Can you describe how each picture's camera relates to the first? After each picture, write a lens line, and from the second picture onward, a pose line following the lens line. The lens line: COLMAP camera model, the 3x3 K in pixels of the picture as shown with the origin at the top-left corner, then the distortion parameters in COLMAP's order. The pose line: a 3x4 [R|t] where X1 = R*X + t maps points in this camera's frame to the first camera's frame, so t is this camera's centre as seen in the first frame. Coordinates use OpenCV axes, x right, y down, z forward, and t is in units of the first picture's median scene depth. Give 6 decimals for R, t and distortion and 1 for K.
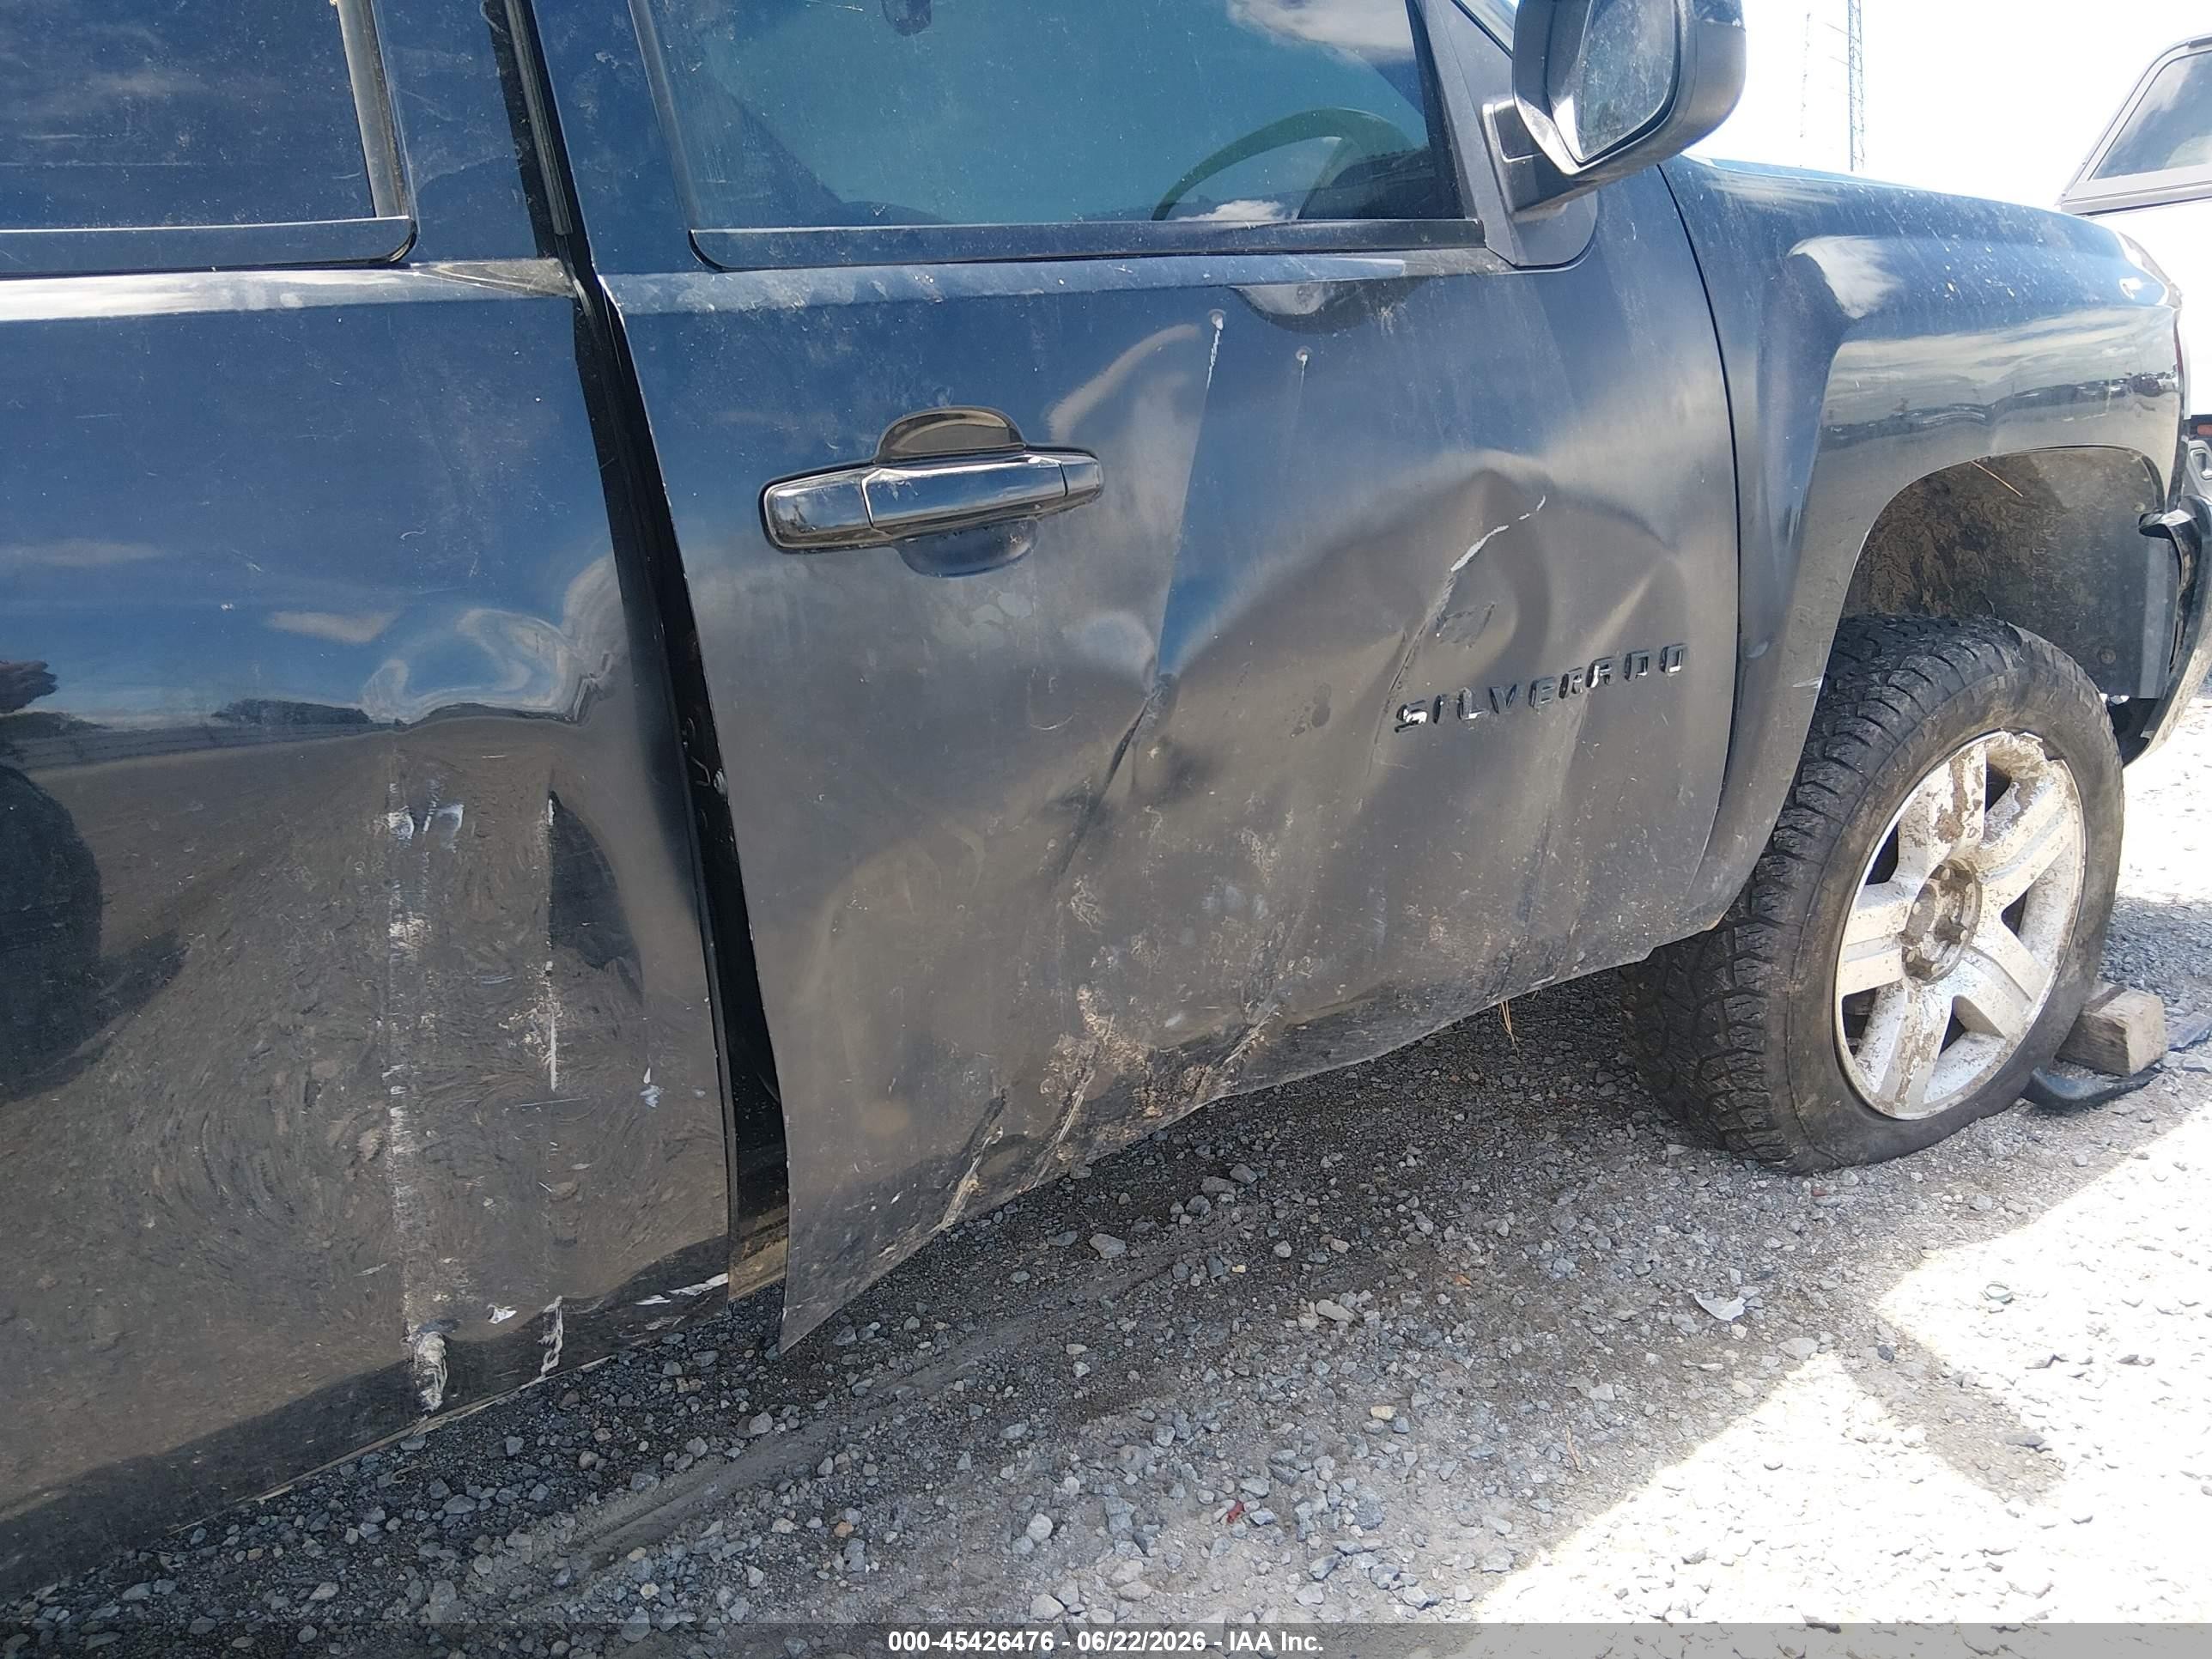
lens RADIAL K [[1690.4, 0, 1167.0], [0, 1690.4, 826.4], [0, 0, 1]] dist [0.036041, -0.088165]
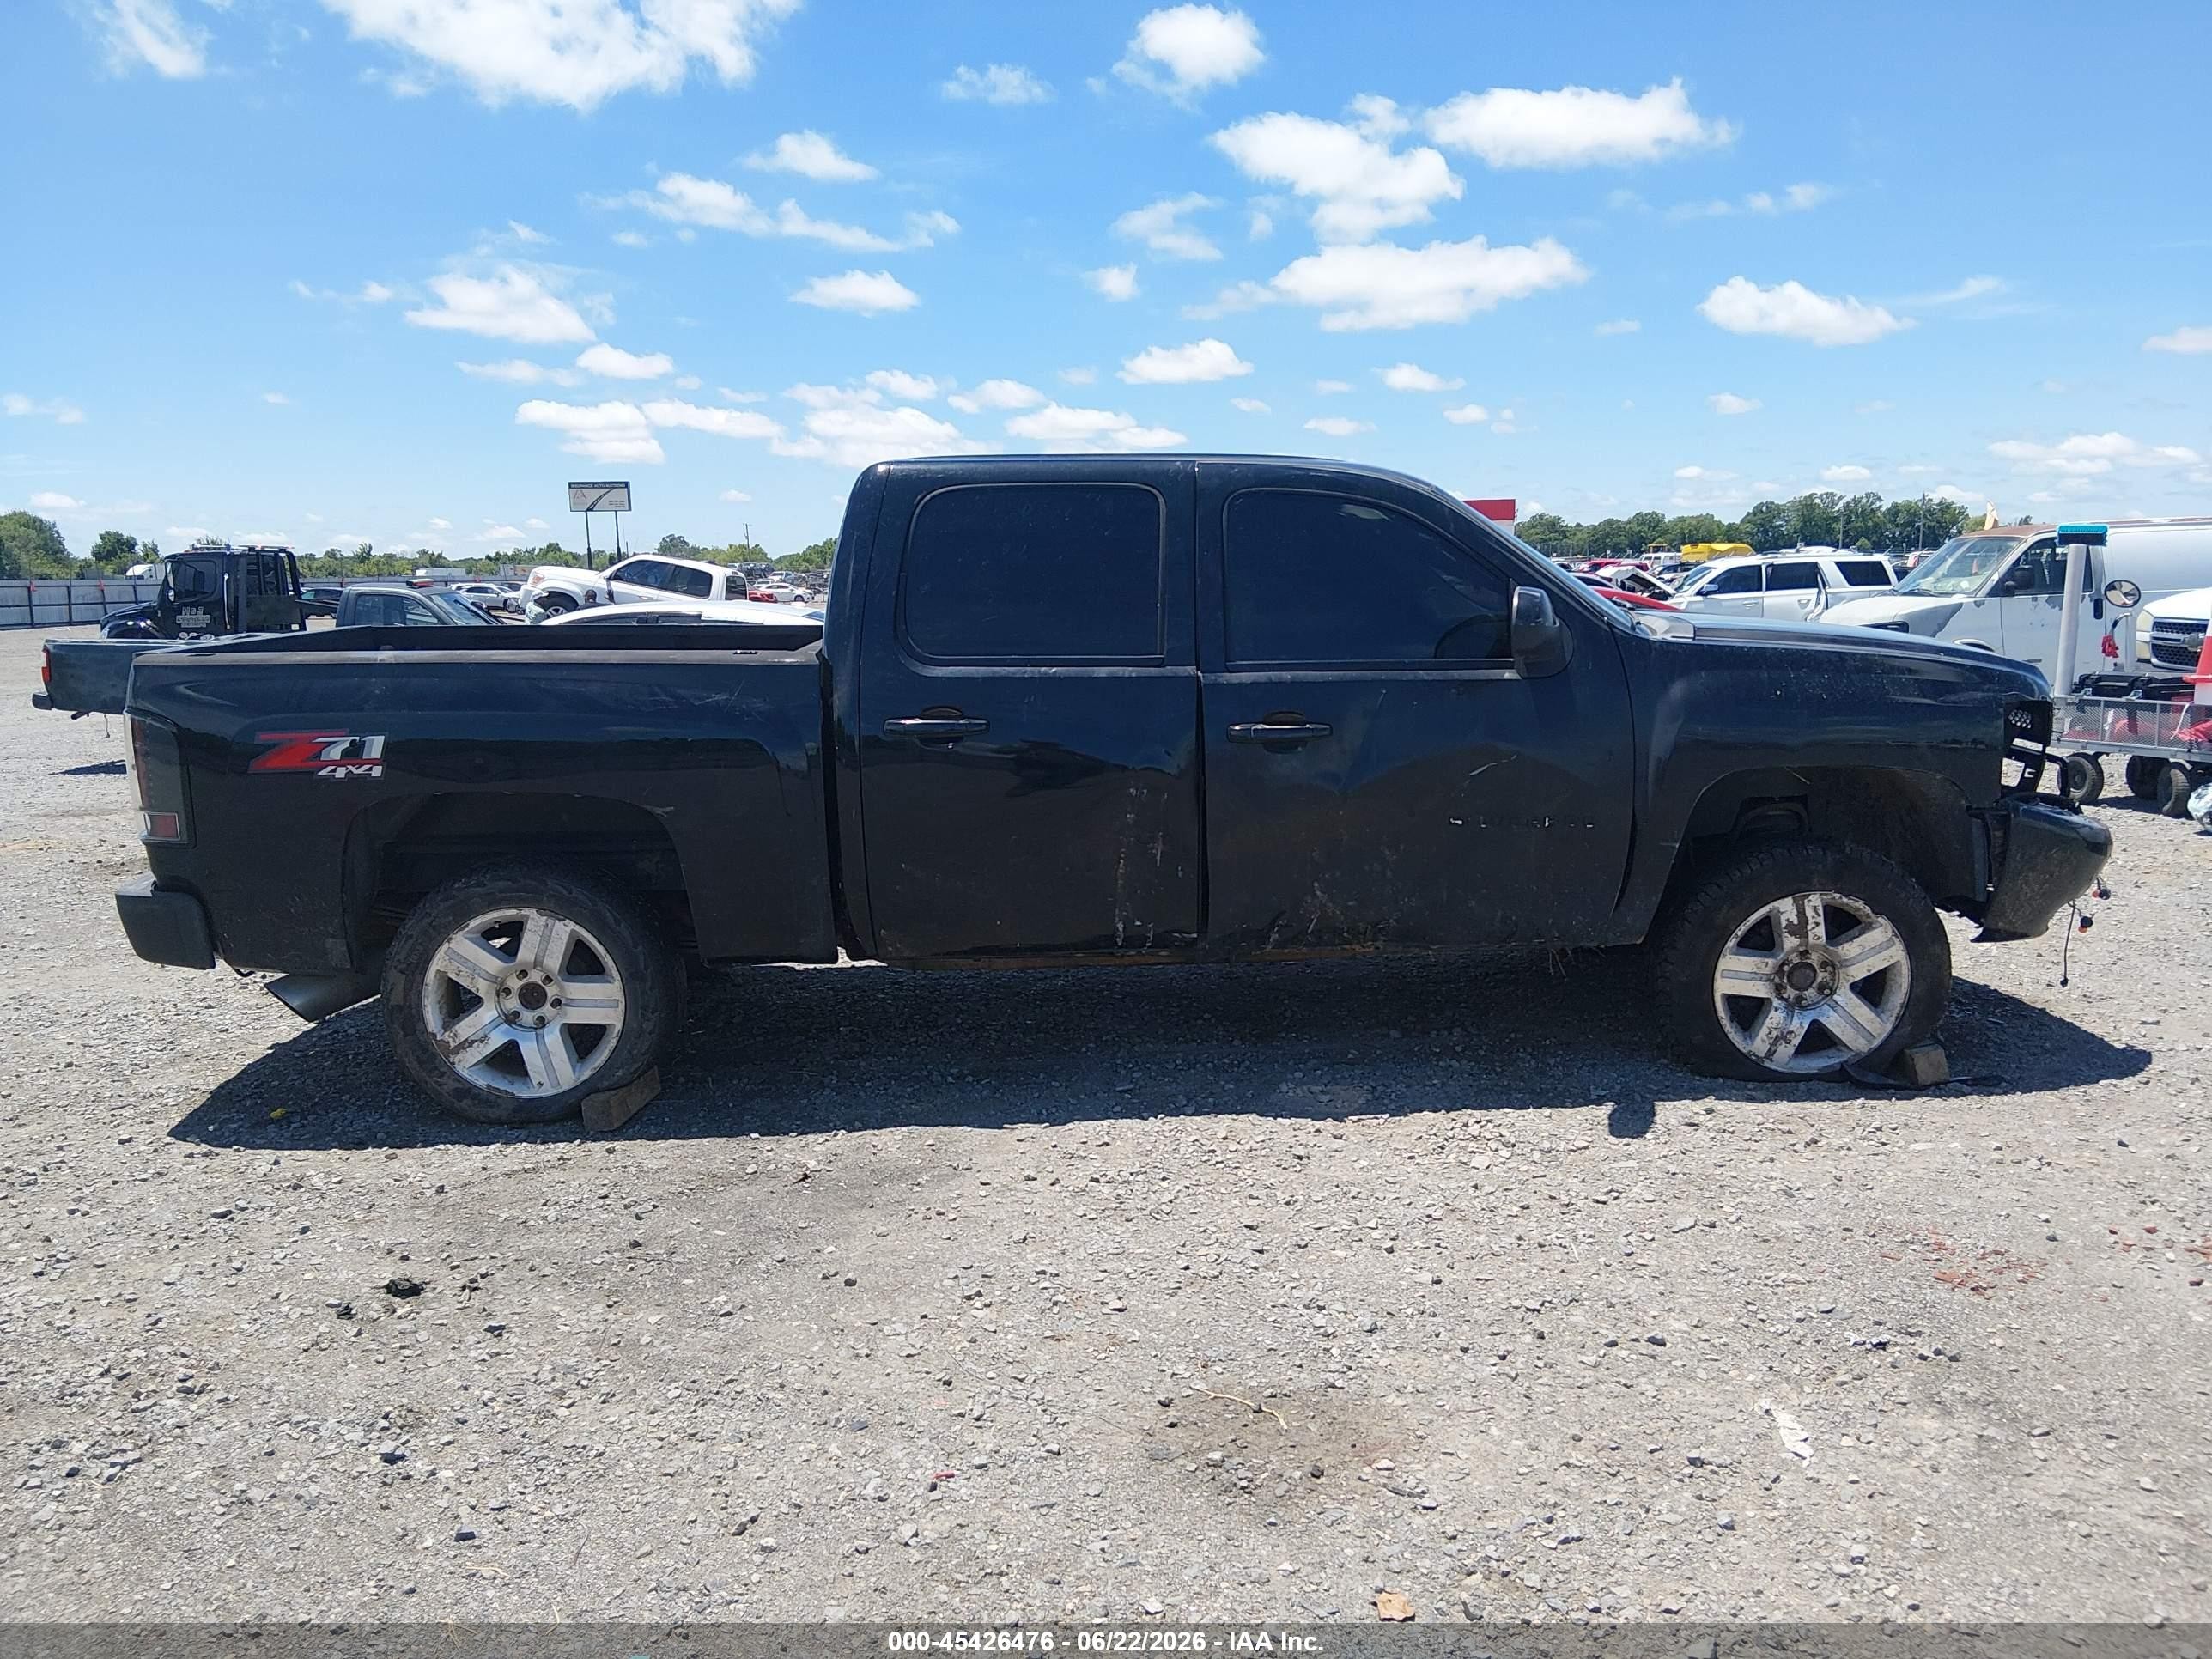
lens RADIAL K [[1676.7, 0, 1093.2], [0, 1676.7, 828.5], [0, 0, 1]] dist [0.003913, -0.038180]
pose [[0.812149, 0.151304, -0.563490, 0.999838], [-0.199736, 0.979534, -0.024859, 0.113472], [0.548196, 0.132738, 0.825749, -1.367308]]
